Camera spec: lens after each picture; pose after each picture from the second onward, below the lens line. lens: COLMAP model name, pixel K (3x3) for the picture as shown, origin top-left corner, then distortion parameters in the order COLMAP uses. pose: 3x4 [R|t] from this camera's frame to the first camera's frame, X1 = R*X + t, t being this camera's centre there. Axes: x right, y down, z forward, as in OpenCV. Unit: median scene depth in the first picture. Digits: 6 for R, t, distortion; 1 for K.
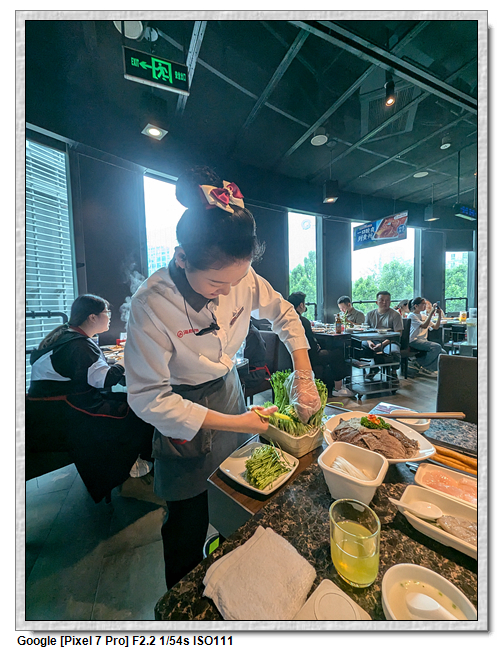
lens RADIAL K [[264.6, 0, 247.3], [0, 264.6, 321.9], [0, 0, 1]] dist [0.002506, -0.003832]
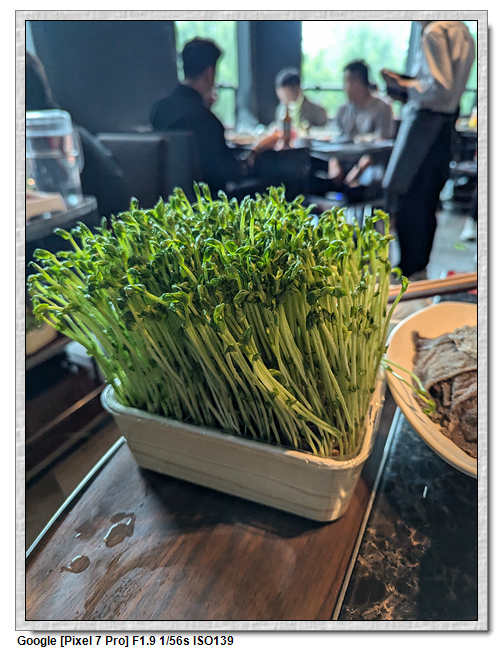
lens RADIAL K [[468.2, 0, 254.2], [0, 468.2, 307.9], [0, 0, 1]] dist [-0.004807, -0.007401]
pose [[0.952742, -0.114754, 0.281272, 0.031749], [0.015261, 0.942818, 0.332959, 0.151425], [-0.303397, -0.312932, 0.900013, 0.559105]]
